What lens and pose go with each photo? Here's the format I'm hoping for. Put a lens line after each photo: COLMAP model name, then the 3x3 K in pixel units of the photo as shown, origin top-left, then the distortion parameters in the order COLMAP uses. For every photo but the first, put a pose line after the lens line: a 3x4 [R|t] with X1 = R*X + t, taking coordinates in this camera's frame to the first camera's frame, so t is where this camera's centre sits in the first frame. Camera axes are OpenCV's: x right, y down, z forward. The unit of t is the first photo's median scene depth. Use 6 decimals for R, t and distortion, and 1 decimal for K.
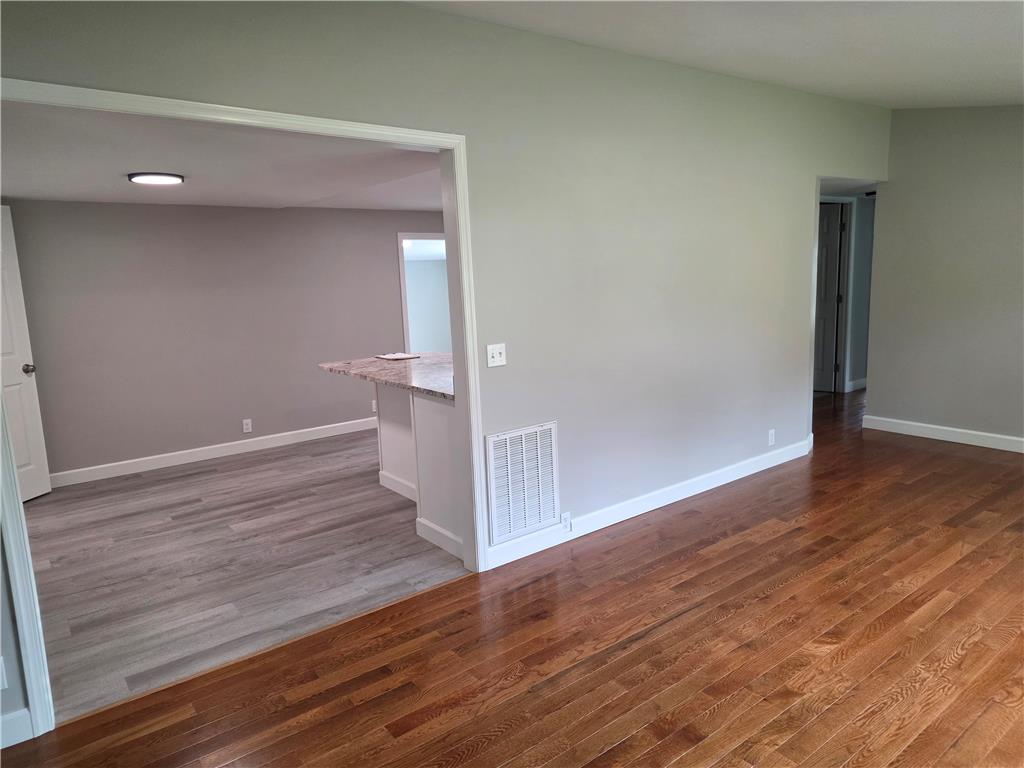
lens RADIAL K [[672.1, 0, 515.8], [0, 672.1, 383.6], [0, 0, 1]] dist [0.120150, -0.145764]
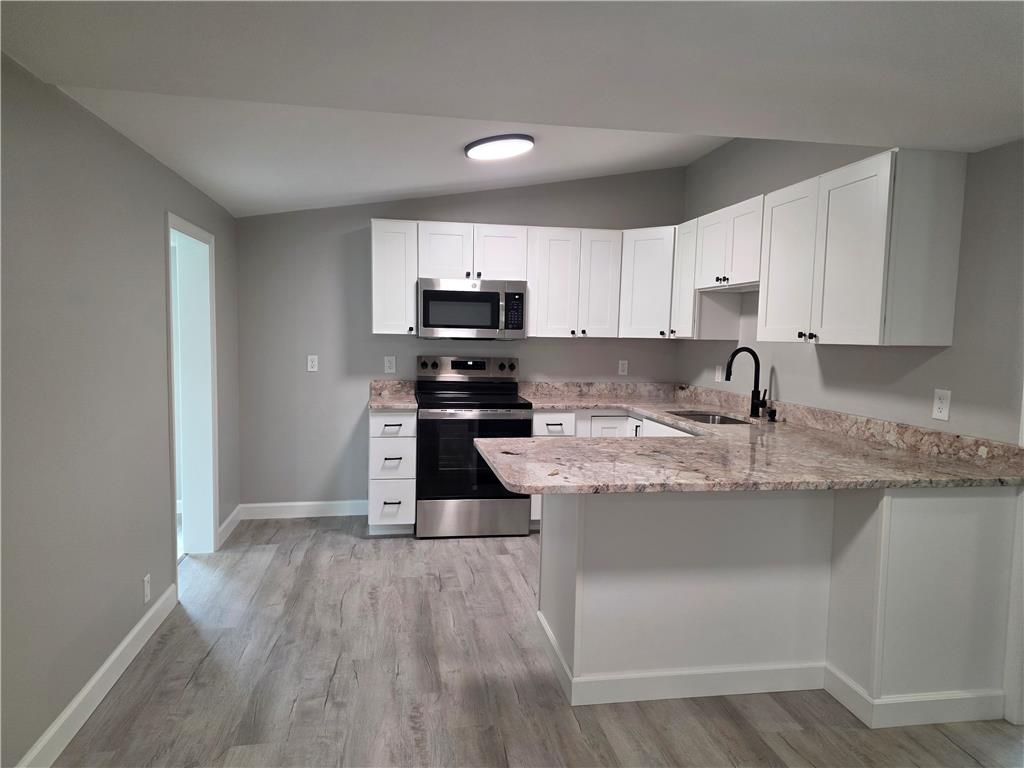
lens RADIAL K [[694.1, 0, 504.6], [0, 694.1, 387.2], [0, 0, 1]] dist [0.098192, -0.048188]
pose [[0.474790, -0.029149, 0.879616, -0.927436], [0.115185, 0.992913, -0.029269, -0.106260], [-0.872529, 0.115215, 0.474783, 1.039475]]
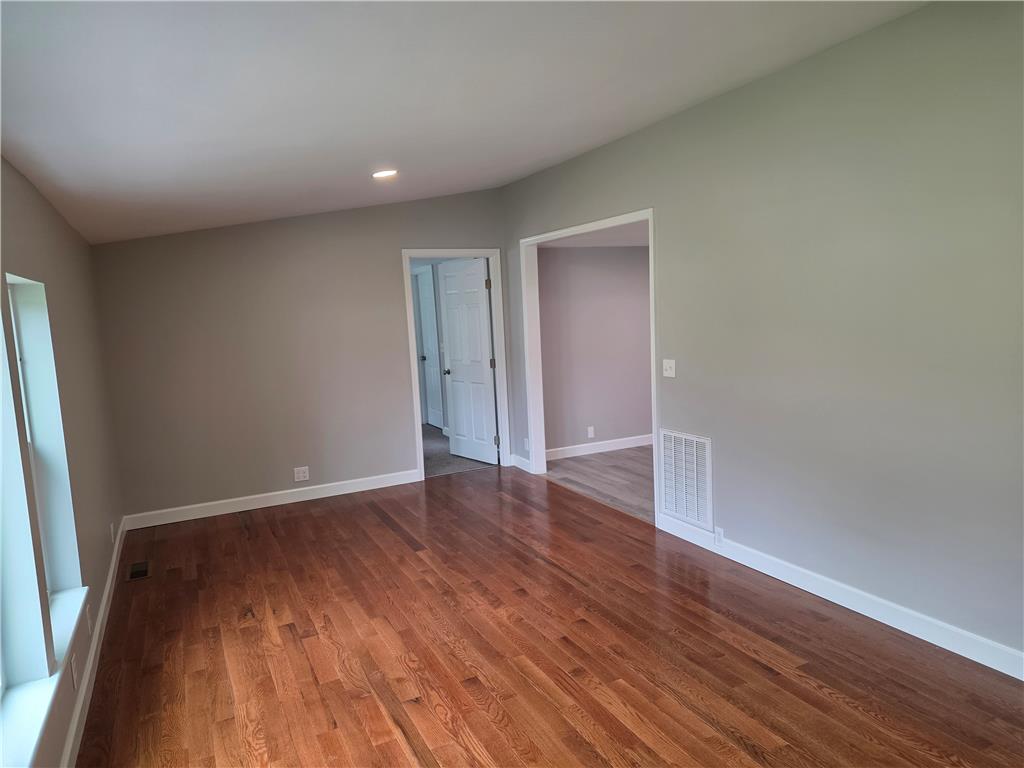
lens RADIAL K [[672.1, 0, 515.8], [0, 672.1, 383.6], [0, 0, 1]] dist [0.120150, -0.145764]
pose [[-0.186567, 0.155431, -0.970069, 1.191703], [-0.111529, 0.977672, 0.178098, -0.196518], [0.976091, 0.141418, -0.165067, 0.861736]]
